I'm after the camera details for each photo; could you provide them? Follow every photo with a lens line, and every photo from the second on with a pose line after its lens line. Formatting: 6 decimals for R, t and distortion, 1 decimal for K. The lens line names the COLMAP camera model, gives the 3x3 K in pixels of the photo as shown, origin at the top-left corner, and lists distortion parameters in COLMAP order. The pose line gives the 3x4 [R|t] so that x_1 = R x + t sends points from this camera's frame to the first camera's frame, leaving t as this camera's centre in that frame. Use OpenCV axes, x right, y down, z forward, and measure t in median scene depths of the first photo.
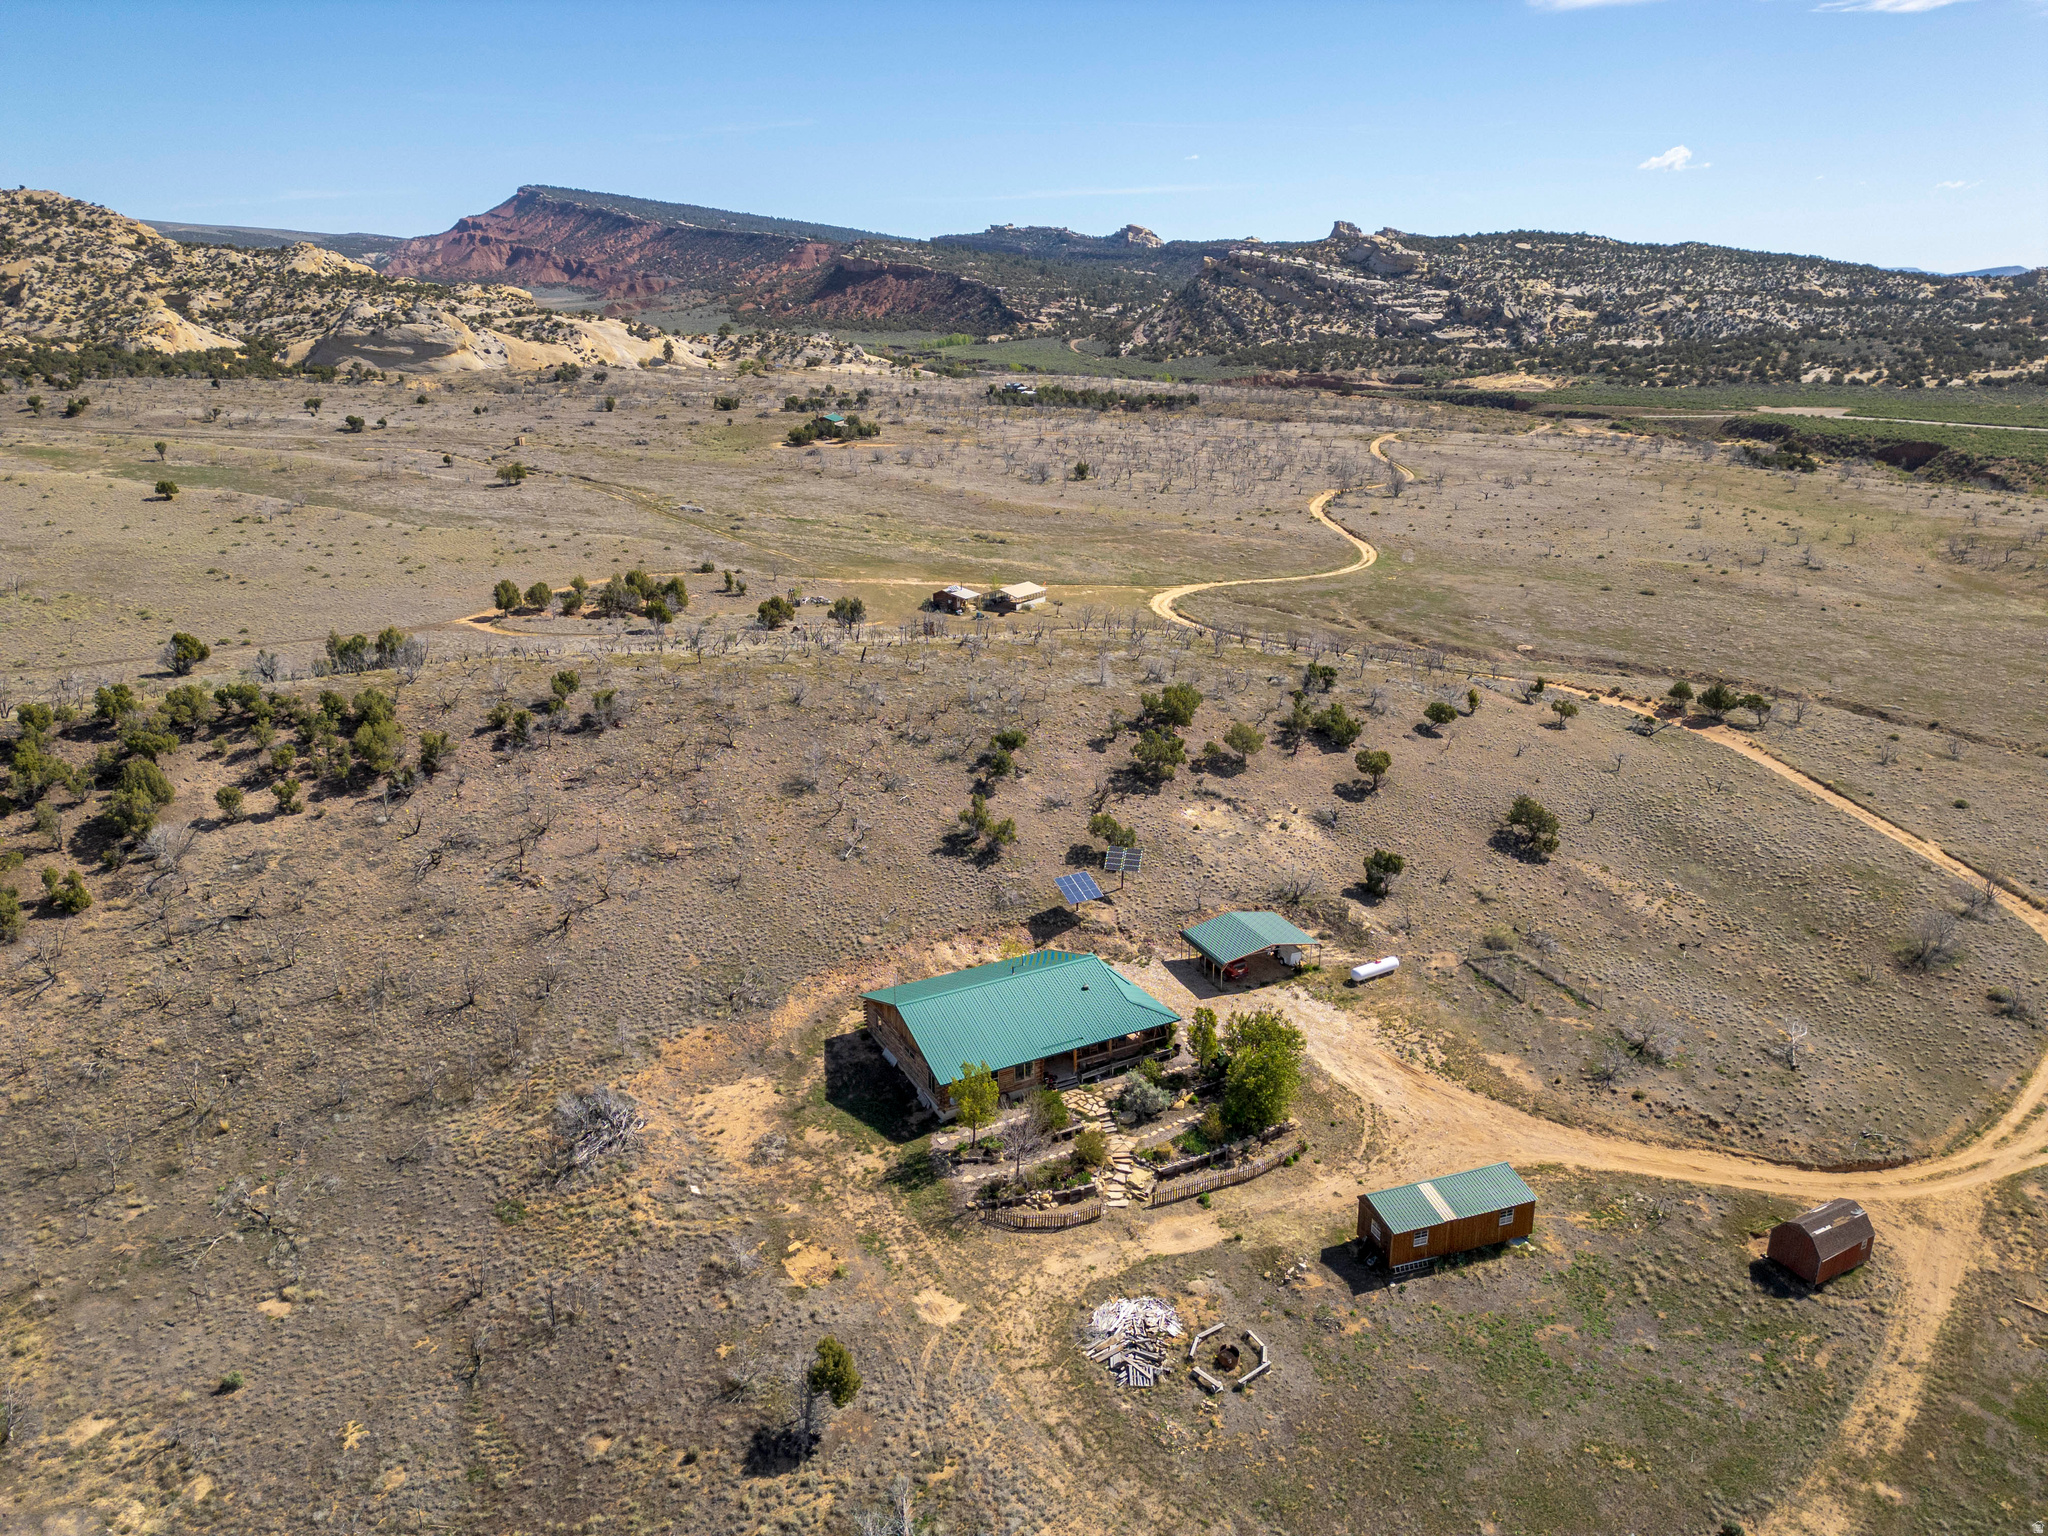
lens RADIAL K [[1421.1, 0, 1030.6], [0, 1421.1, 772.5], [0, 0, 1]] dist [0.091266, -0.095635]
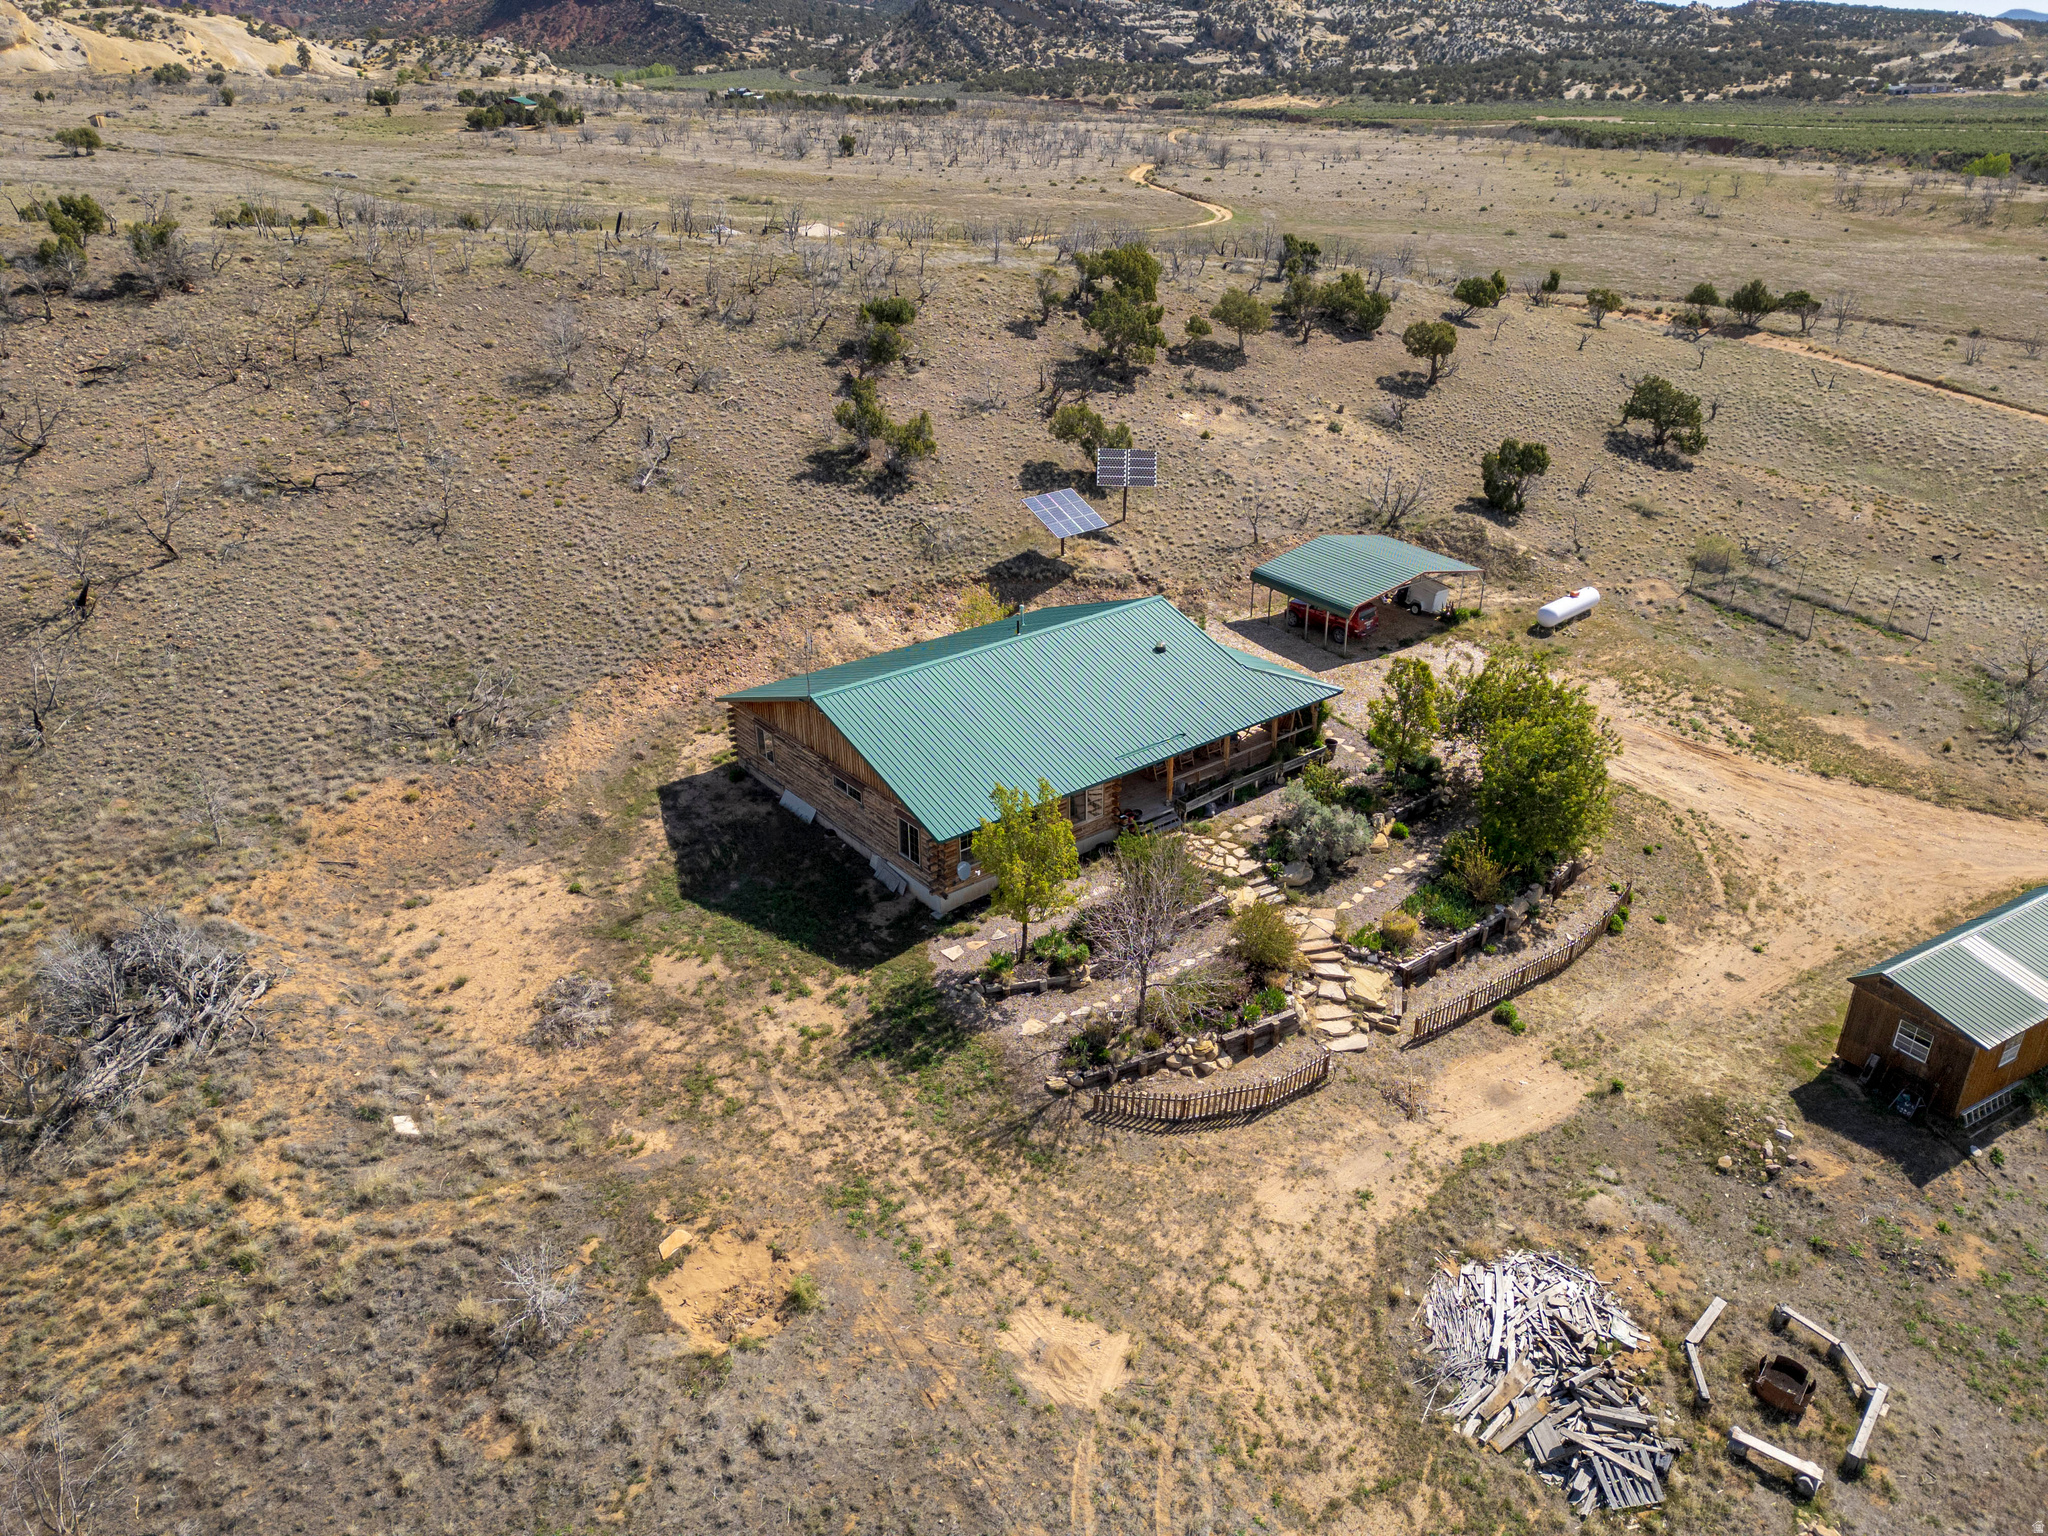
lens RADIAL K [[1421.1, 0, 1030.6], [0, 1421.1, 772.5], [0, 0, 1]] dist [0.091266, -0.095635]
pose [[0.983175, -0.080221, 0.164107, -0.084914], [0.056565, 0.987951, 0.144059, 0.102196], [-0.173687, -0.132352, 0.975867, 0.421664]]
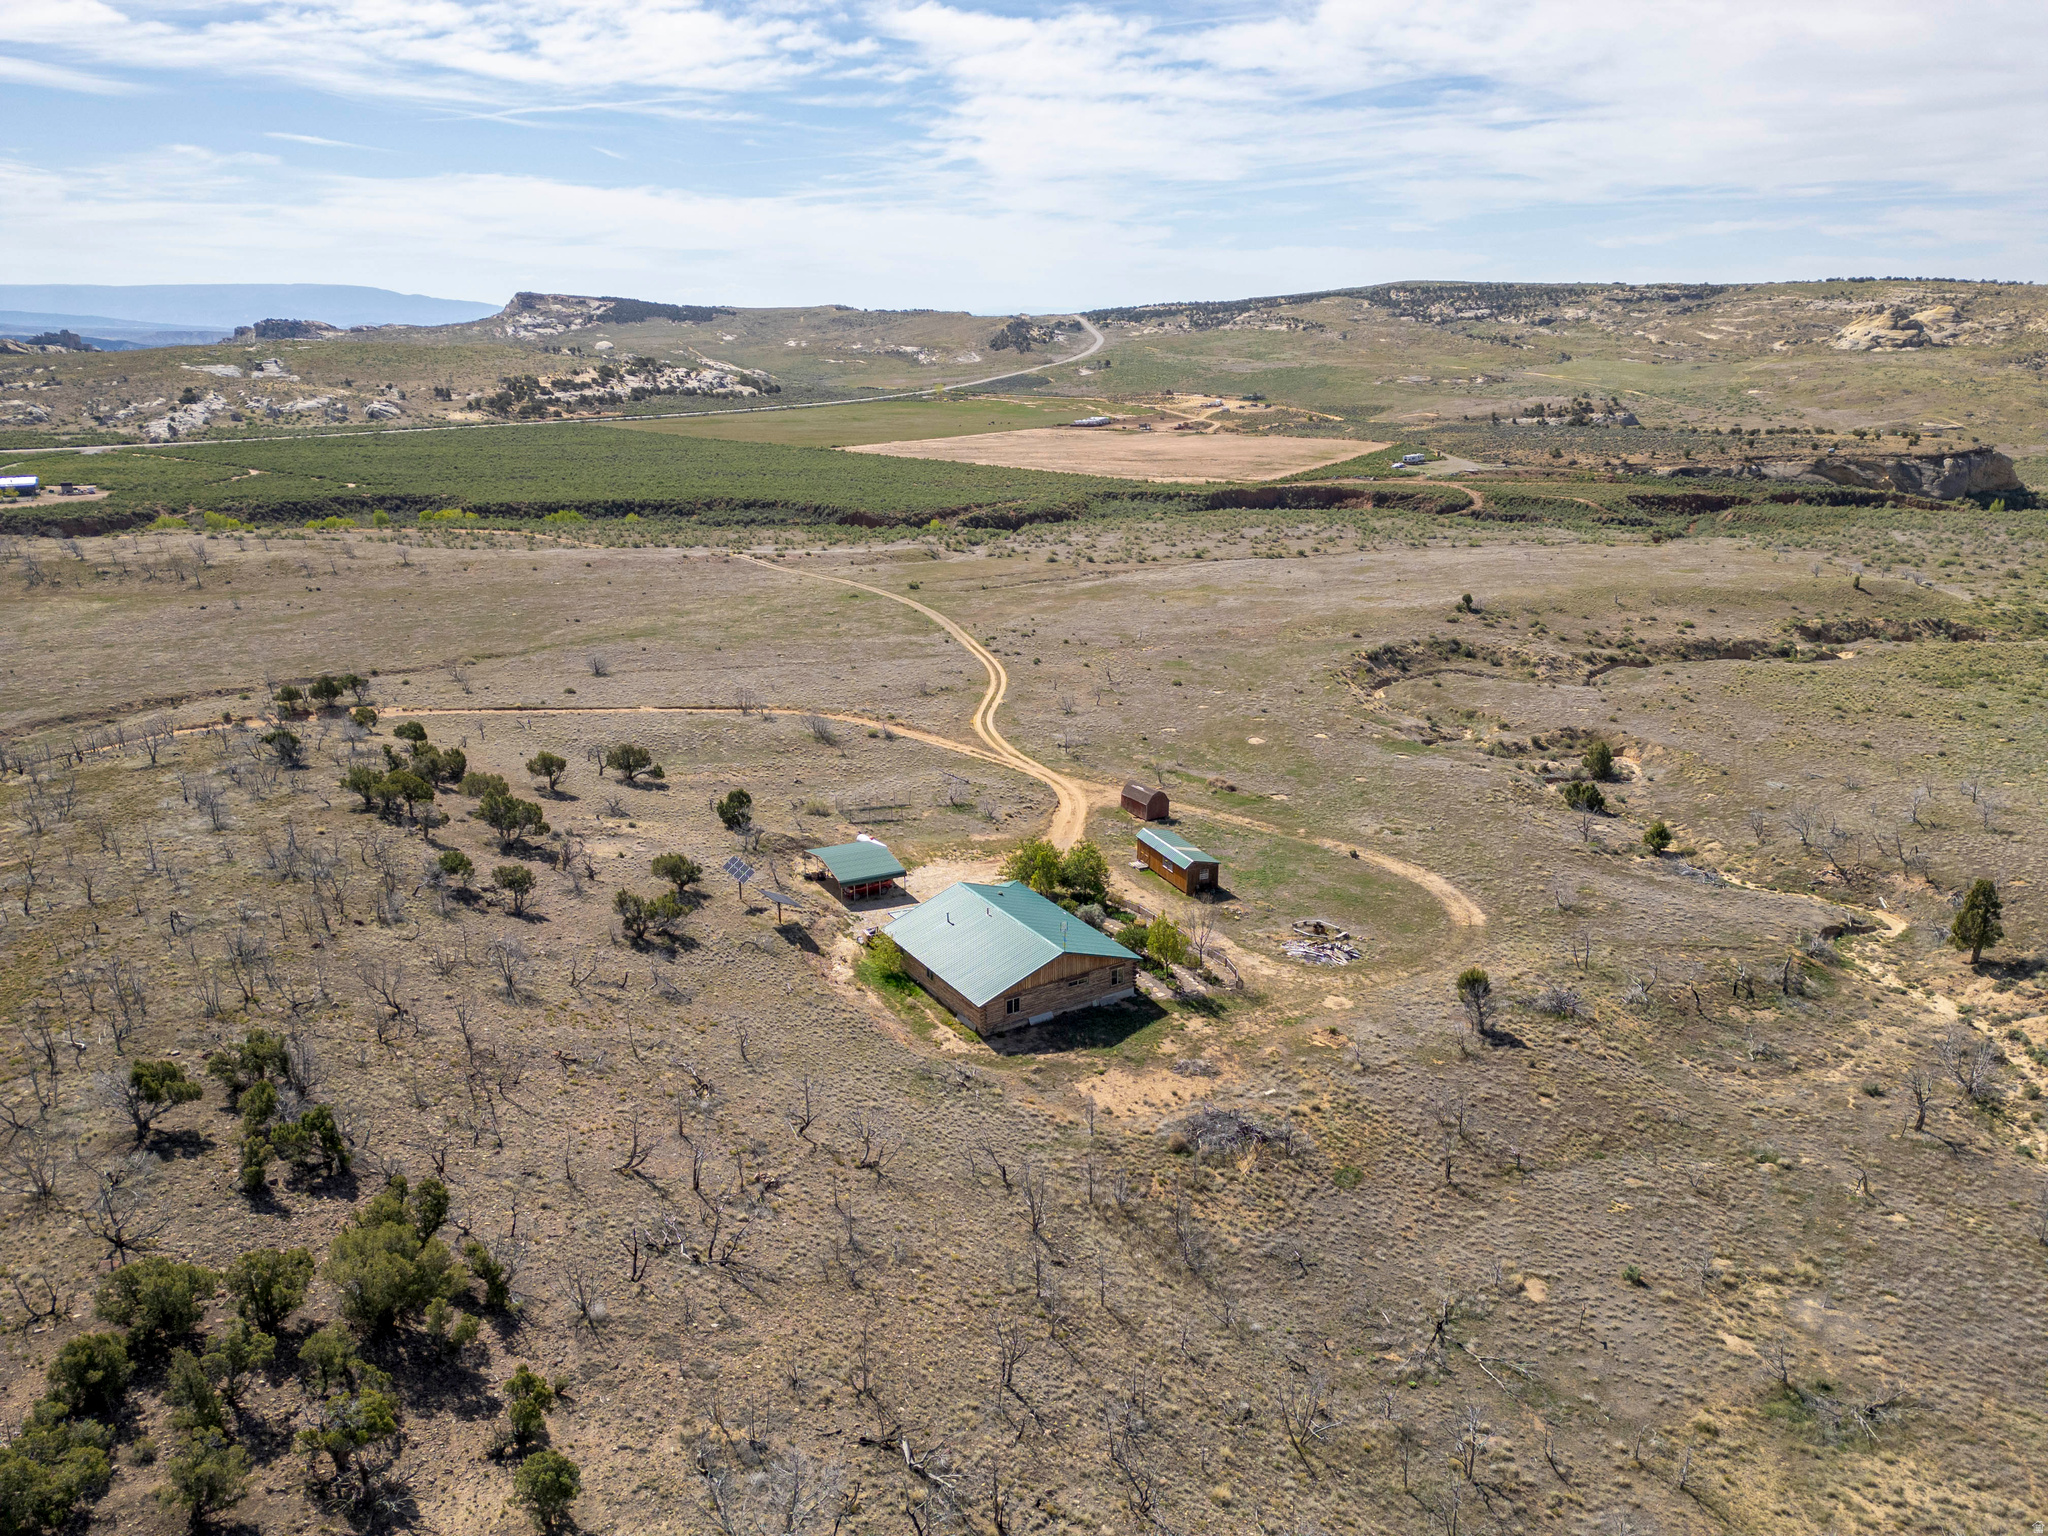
lens RADIAL K [[1421.1, 0, 1030.6], [0, 1421.1, 772.5], [0, 0, 1]] dist [0.091266, -0.095635]
pose [[-0.074396, -0.298080, 0.951637, -0.890336], [0.310413, 0.899951, 0.306158, -0.244679], [-0.947686, 0.318178, 0.025575, 0.789043]]
